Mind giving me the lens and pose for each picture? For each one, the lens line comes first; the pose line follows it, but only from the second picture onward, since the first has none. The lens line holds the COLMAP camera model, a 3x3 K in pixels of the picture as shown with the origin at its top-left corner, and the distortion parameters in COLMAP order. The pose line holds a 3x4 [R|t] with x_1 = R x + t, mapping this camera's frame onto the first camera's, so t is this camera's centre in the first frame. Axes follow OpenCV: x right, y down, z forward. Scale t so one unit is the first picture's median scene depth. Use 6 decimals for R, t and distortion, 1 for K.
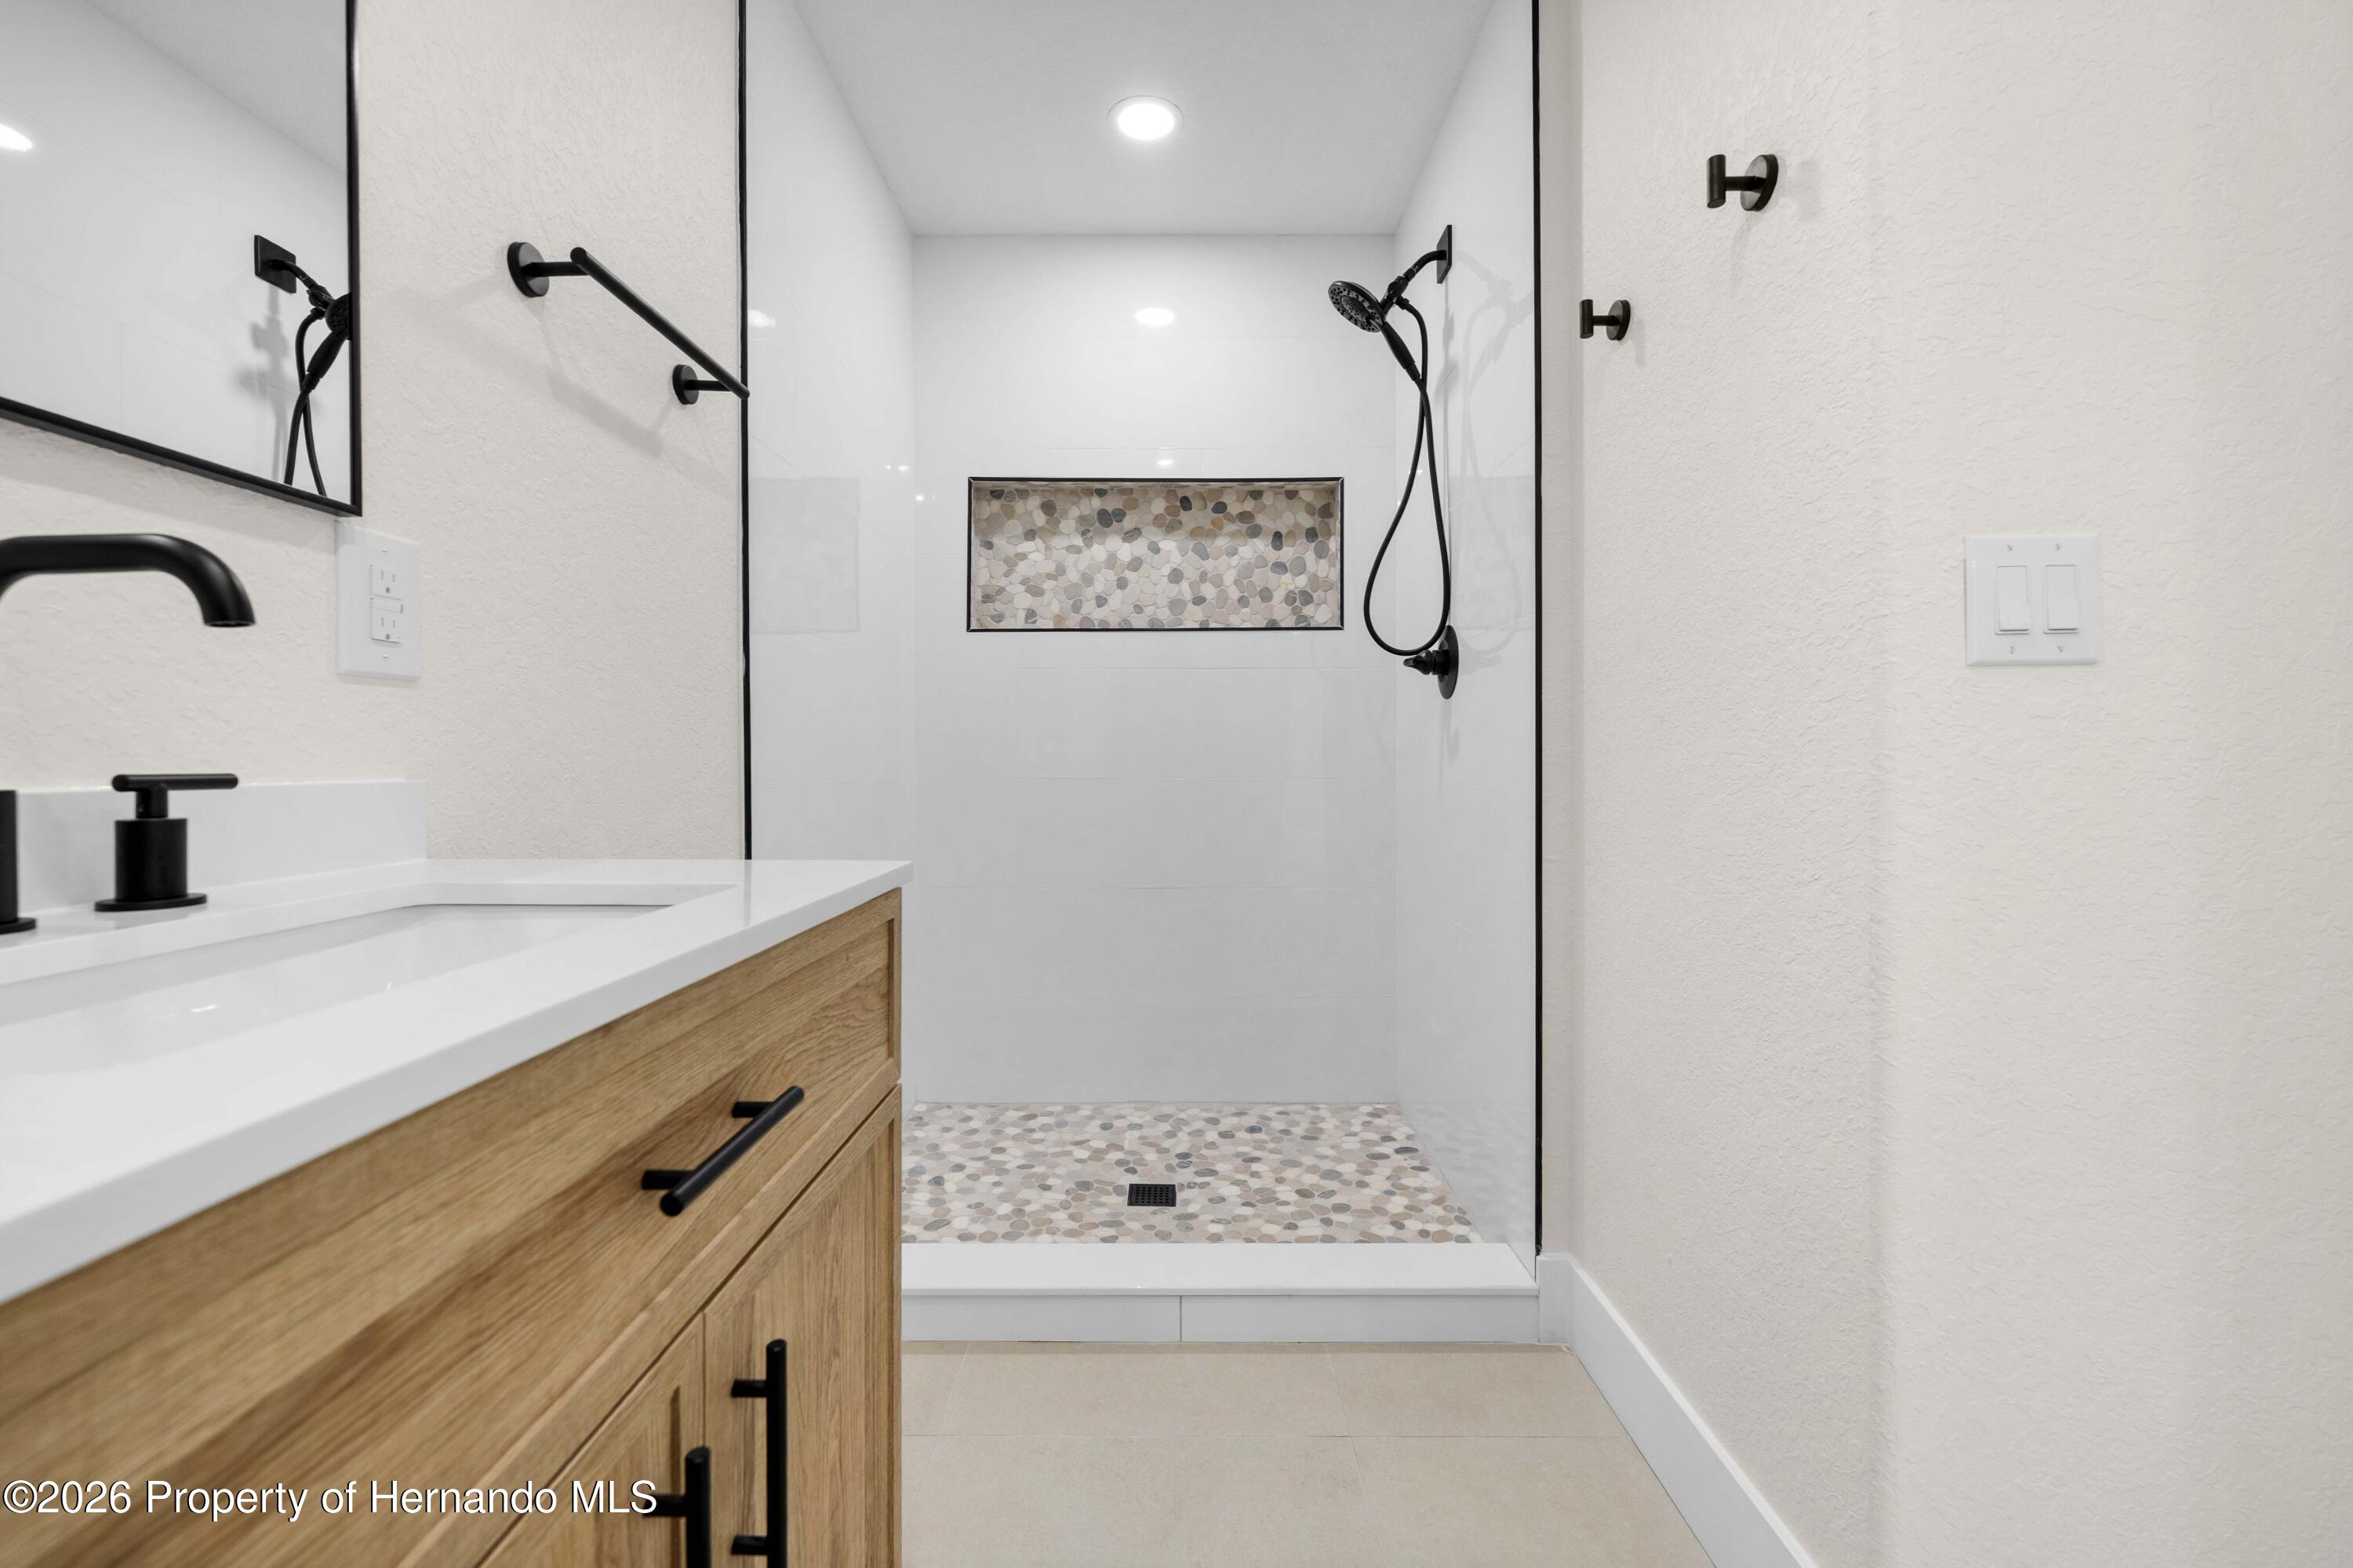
lens RADIAL K [[955.9, 0, 1175.0], [0, 955.9, 761.2], [0, 0, 1]] dist [-0.000459, -0.000264]
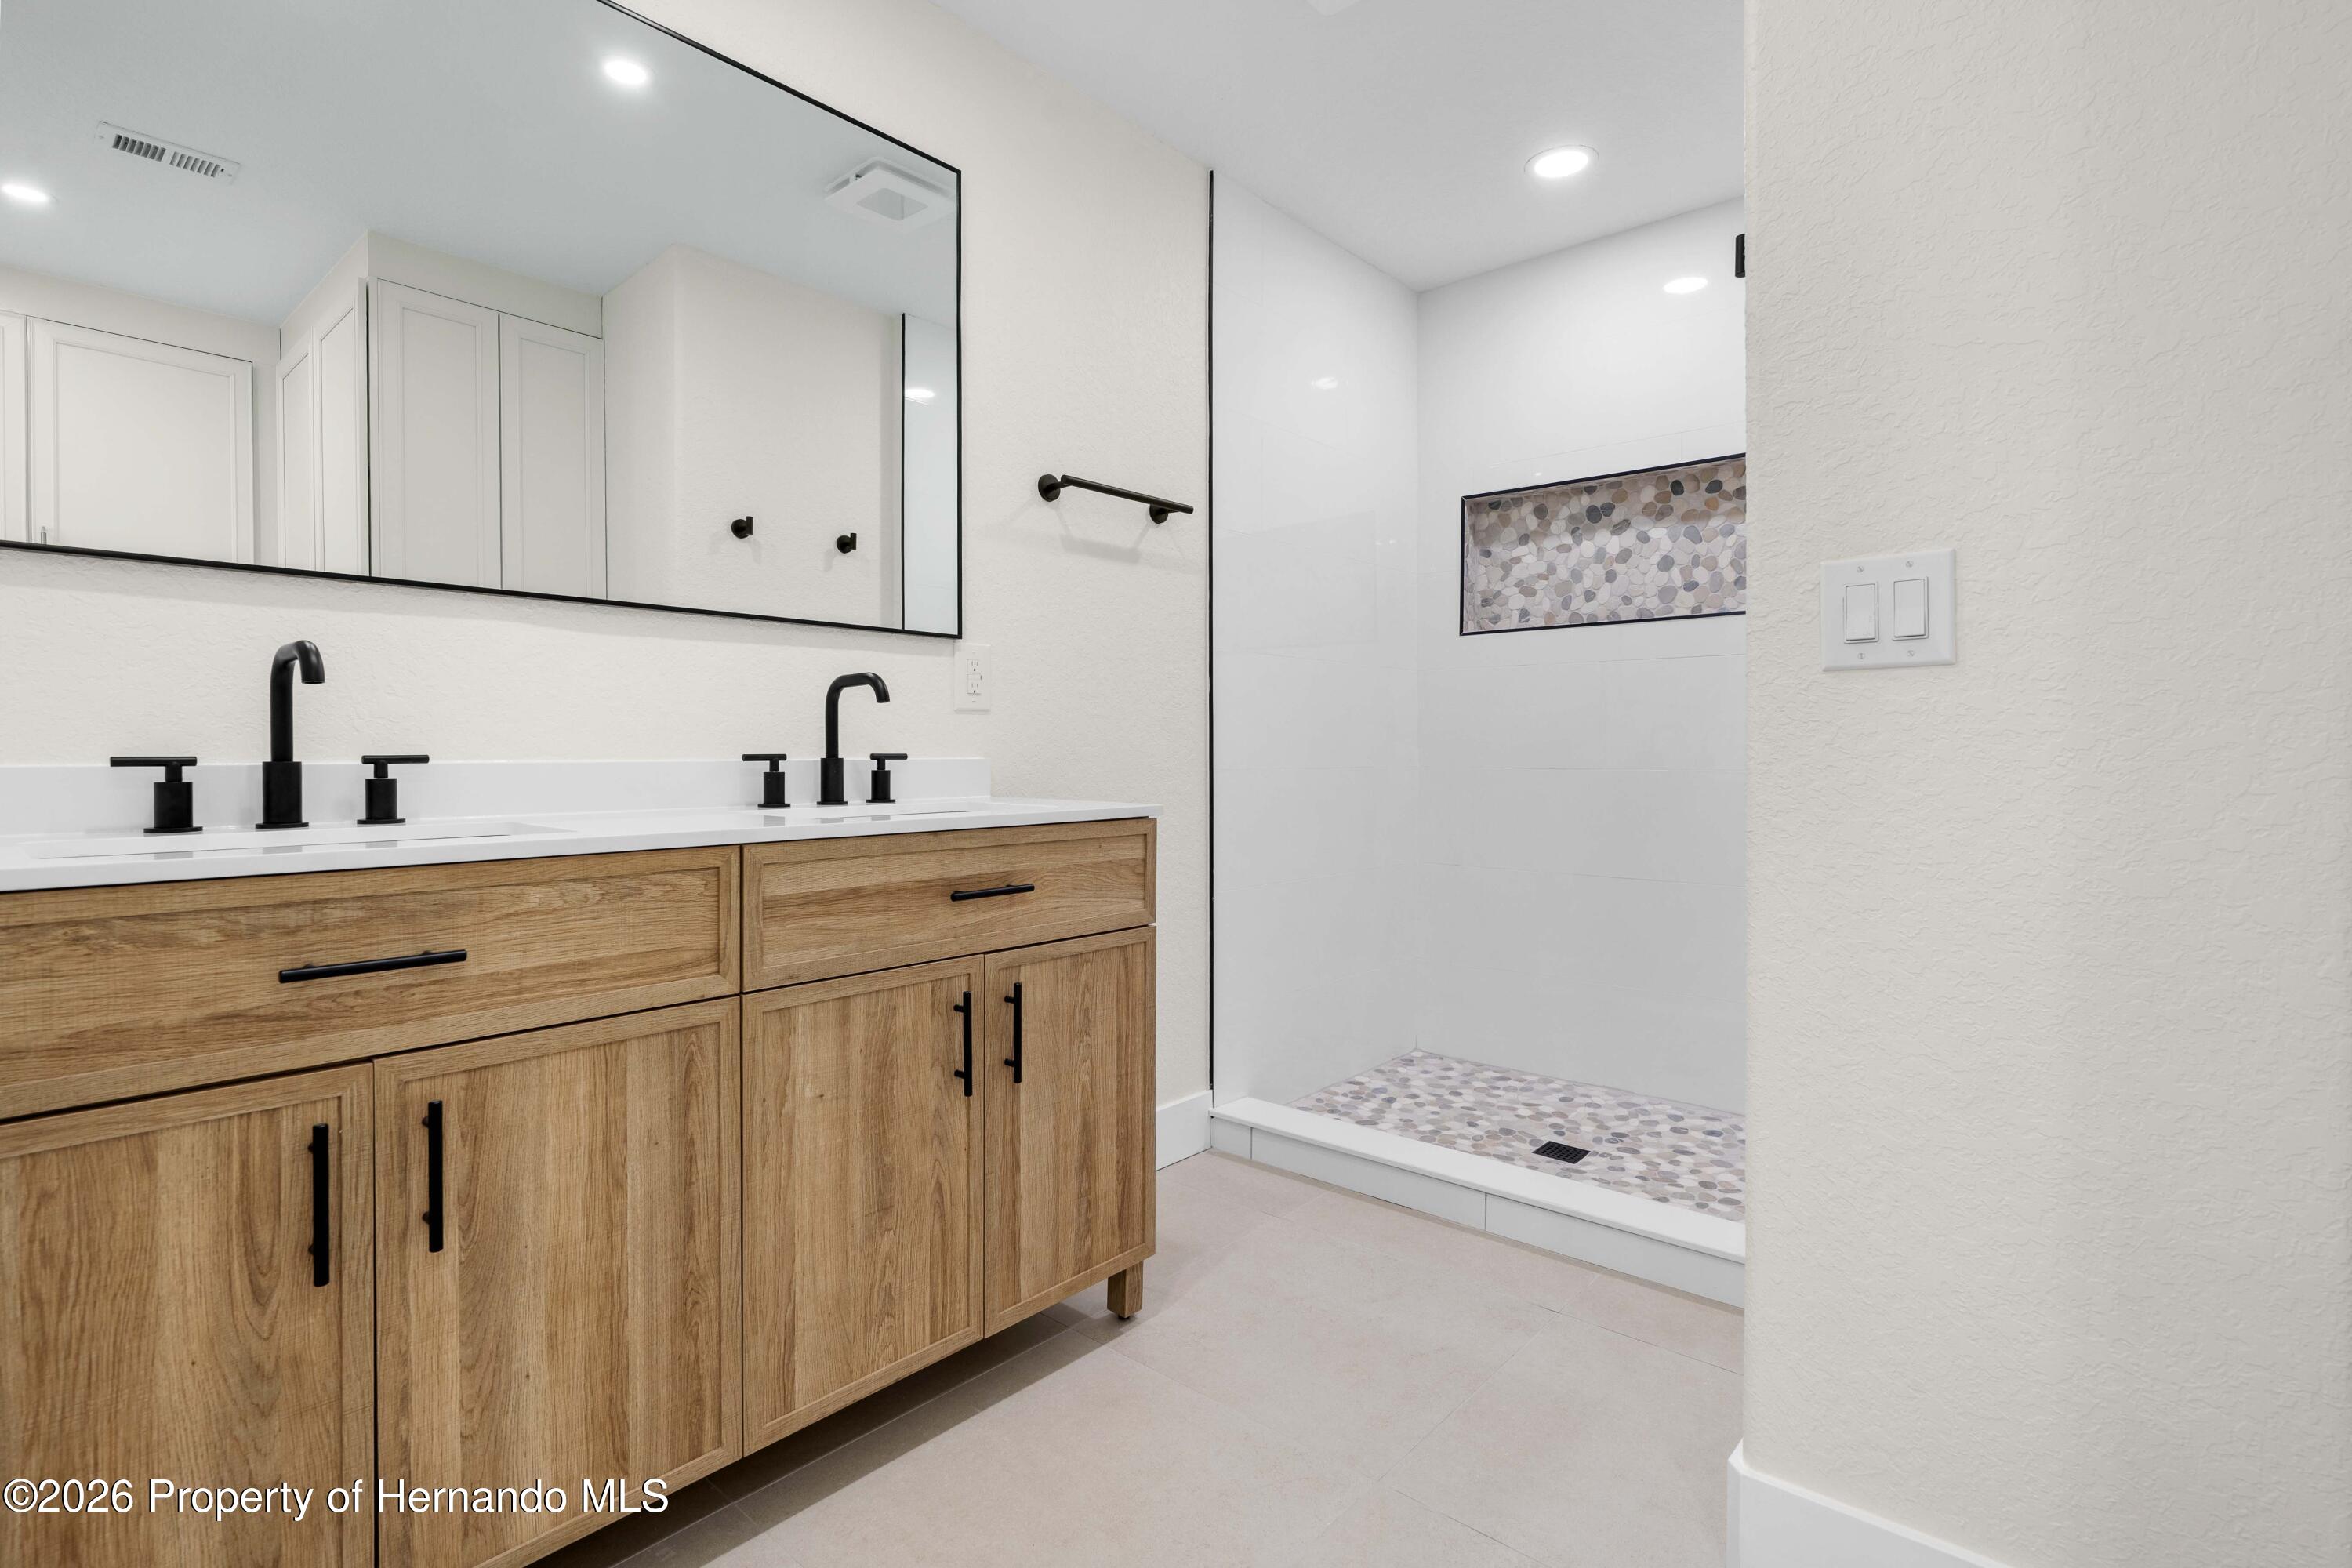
lens RADIAL K [[1123.2, 0, 1176.9], [0, 1123.2, 748.9], [0, 0, 1]] dist [-0.001716, -0.000004]
pose [[0.753802, 0.000934, -0.657101, 0.379927], [-0.003790, 0.999989, -0.002927, 0.001519], [0.657090, 0.004697, 0.753797, -0.195339]]
